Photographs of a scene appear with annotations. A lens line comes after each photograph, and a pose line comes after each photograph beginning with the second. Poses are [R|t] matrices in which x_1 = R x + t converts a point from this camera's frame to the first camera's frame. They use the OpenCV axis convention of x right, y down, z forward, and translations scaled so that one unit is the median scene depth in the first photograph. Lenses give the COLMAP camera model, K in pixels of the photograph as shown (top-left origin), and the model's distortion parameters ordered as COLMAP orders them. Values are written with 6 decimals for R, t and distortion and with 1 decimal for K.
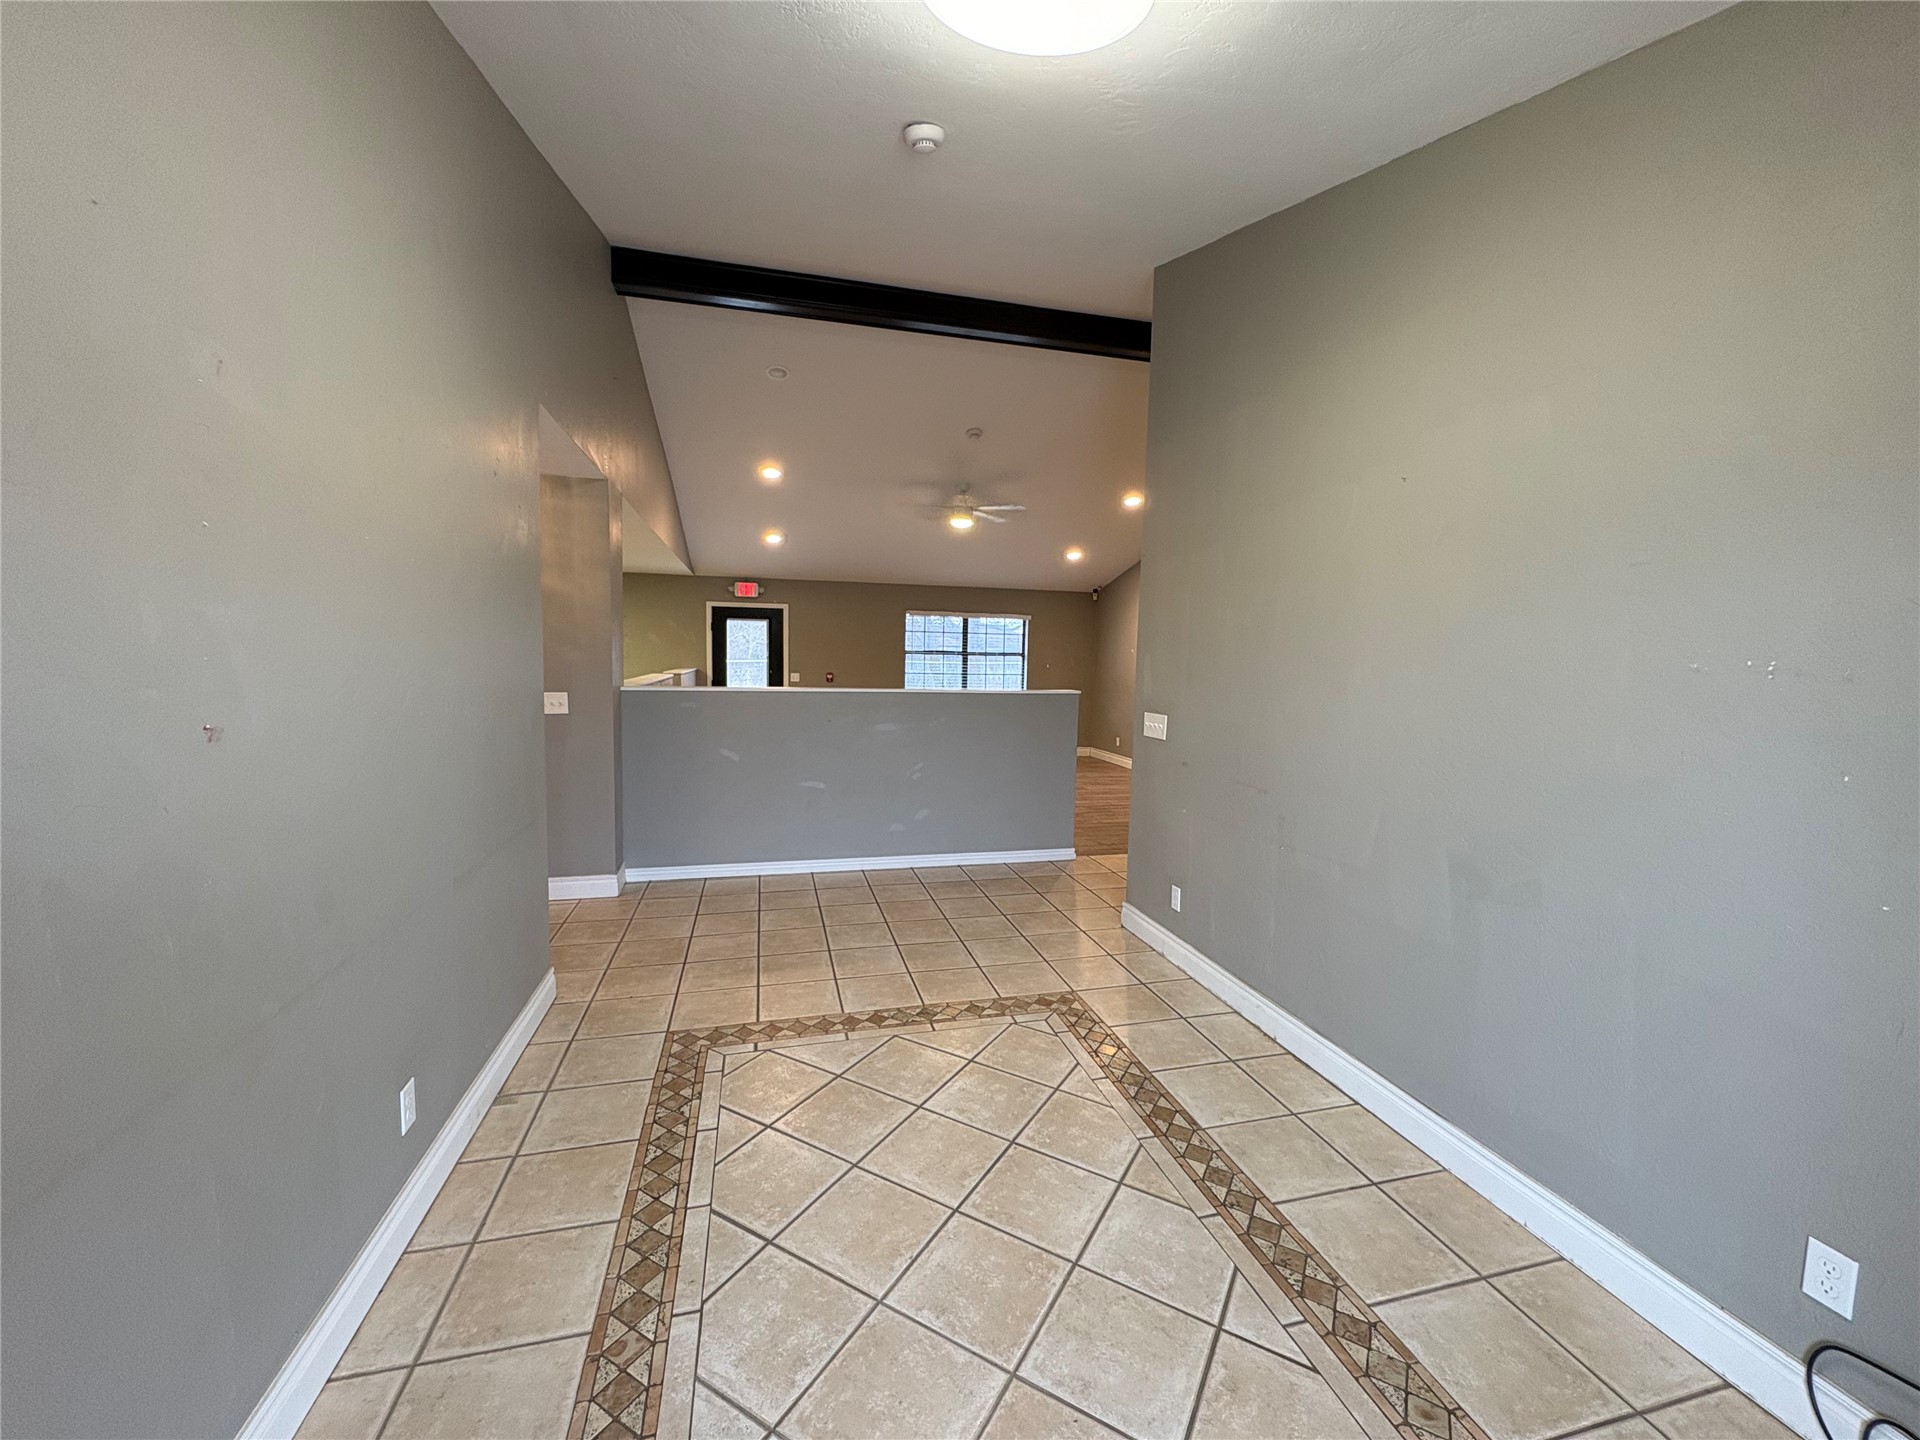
lens RADIAL K [[758.4, 0, 963.9], [0, 758.4, 720.1], [0, 0, 1]] dist [-0.000333, -0.000520]
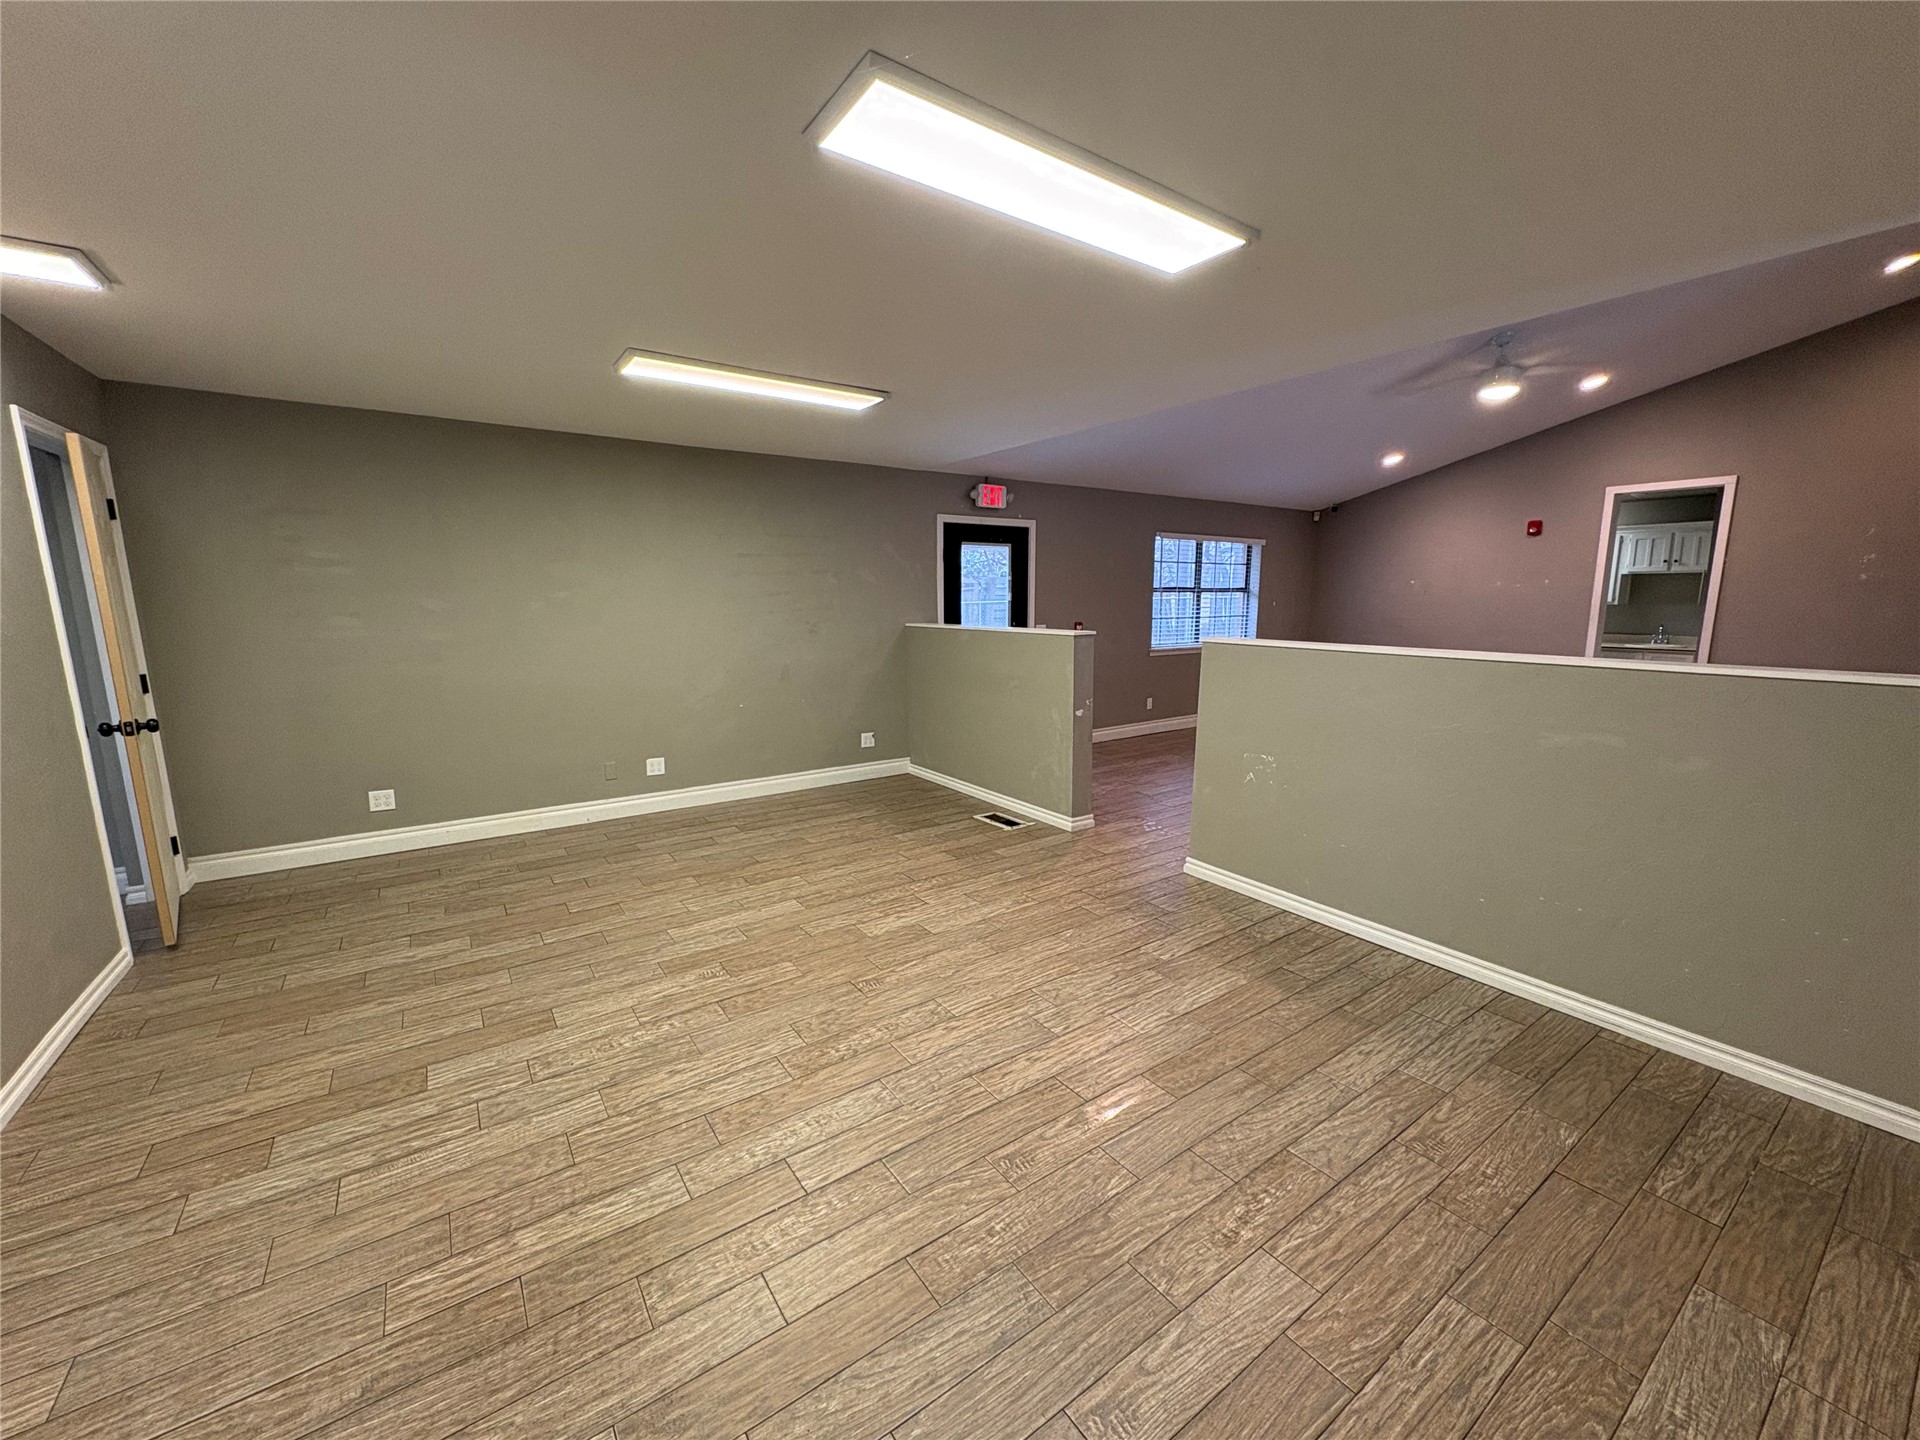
lens RADIAL K [[758.4, 0, 963.9], [0, 758.4, 720.1], [0, 0, 1]] dist [-0.000333, -0.000520]
pose [[0.936762, -0.080839, 0.340503, -0.522840], [0.051468, 0.994199, 0.094439, -0.044508], [-0.346163, -0.070942, 0.935488, 0.383091]]
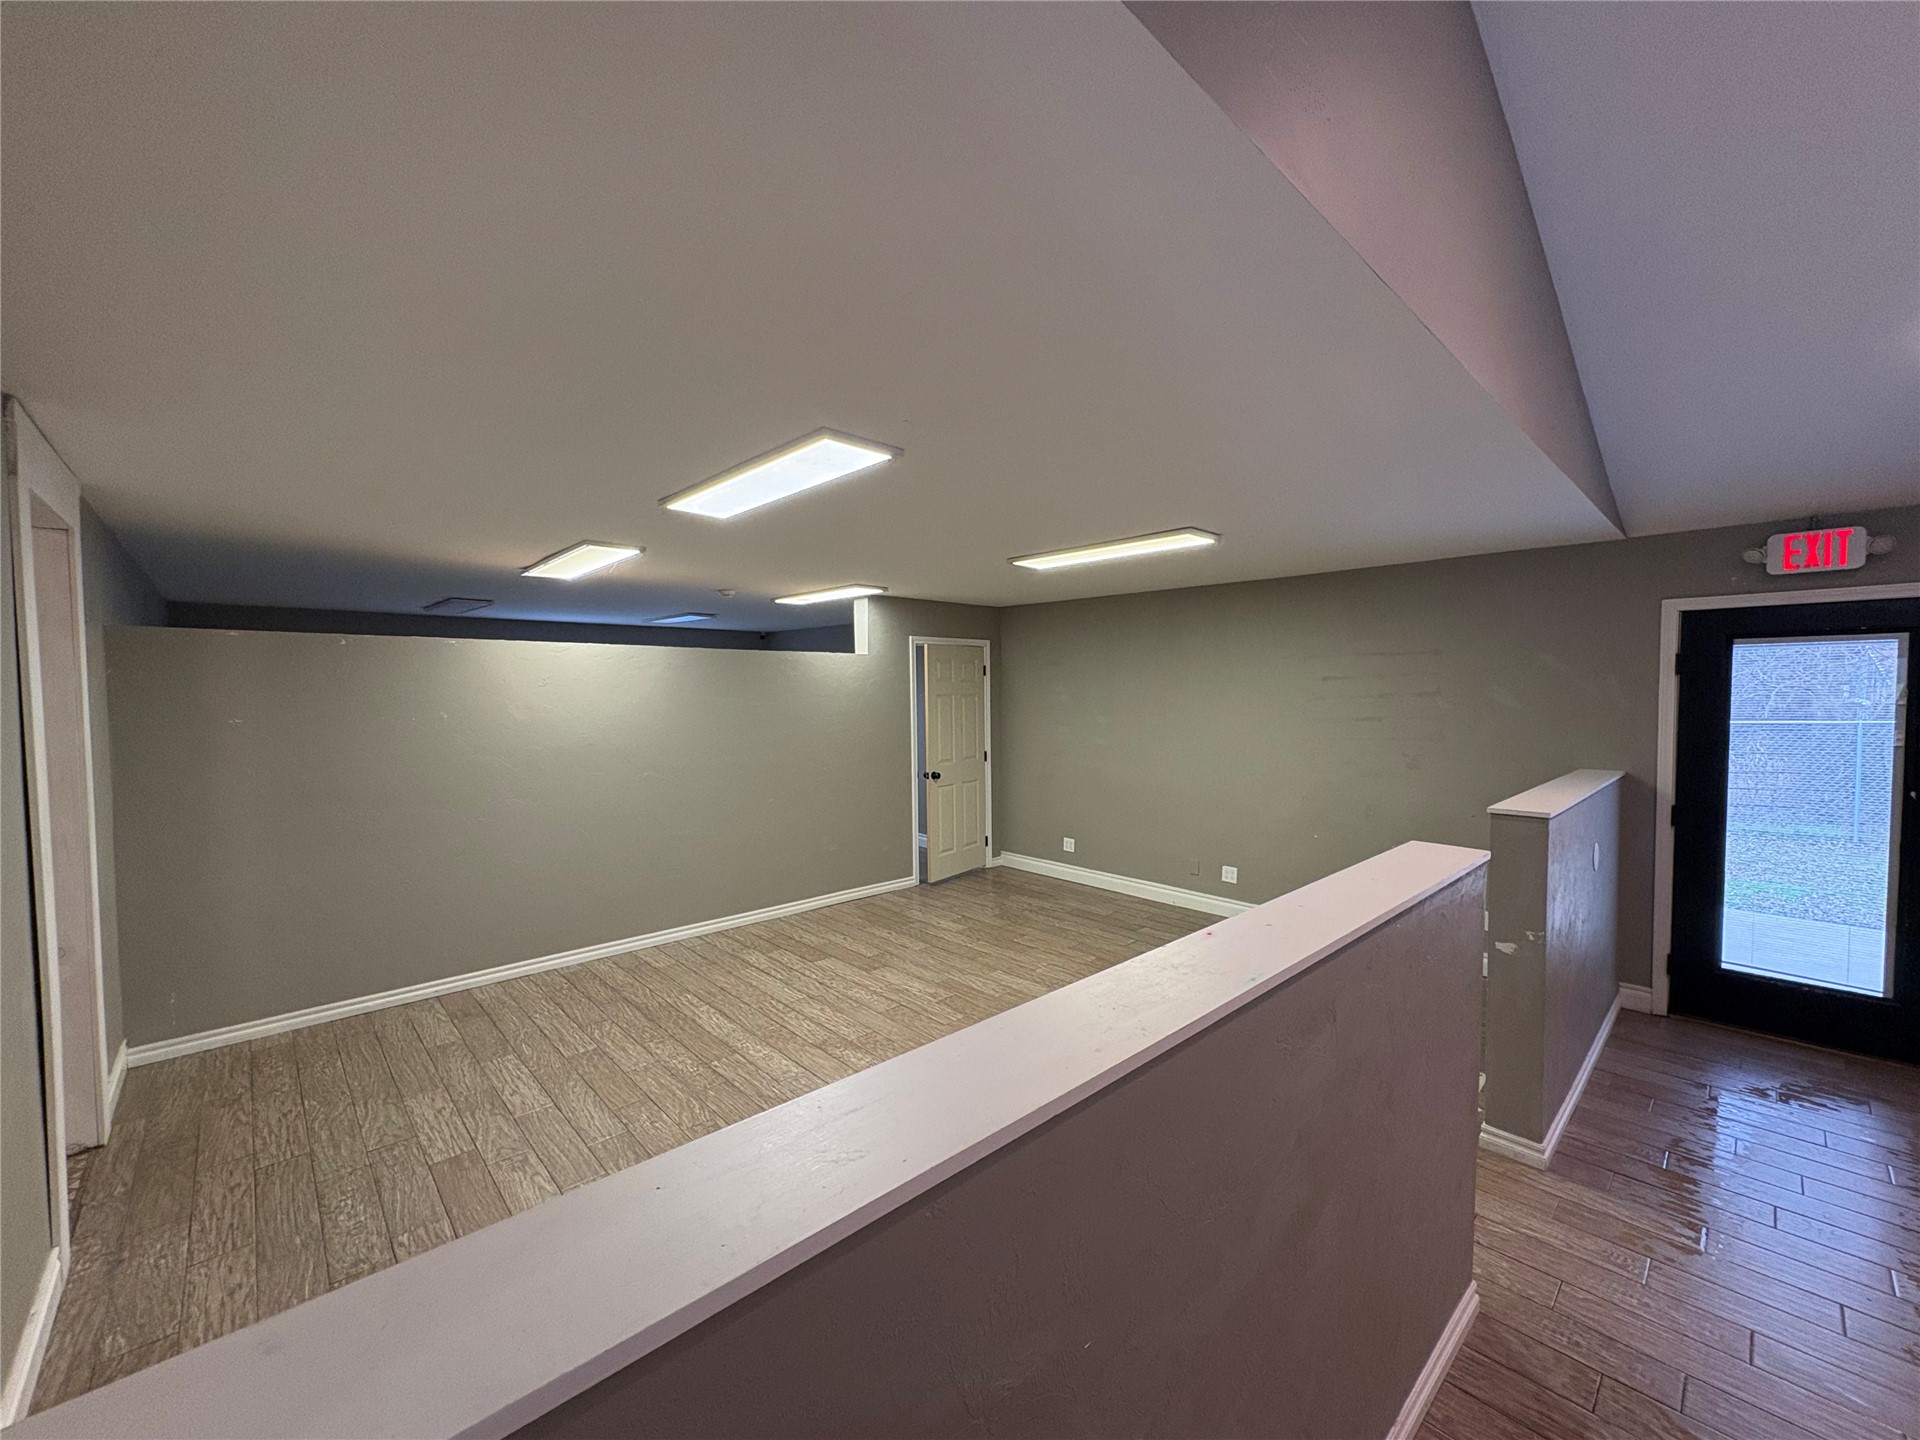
lens RADIAL K [[758.4, 0, 963.9], [0, 758.4, 720.1], [0, 0, 1]] dist [-0.000333, -0.000520]
pose [[0.479021, 0.009651, -0.877751, -0.164481], [-0.057528, 0.998135, -0.020421, -0.064965], [0.875917, 0.060277, 0.478682, 0.488971]]
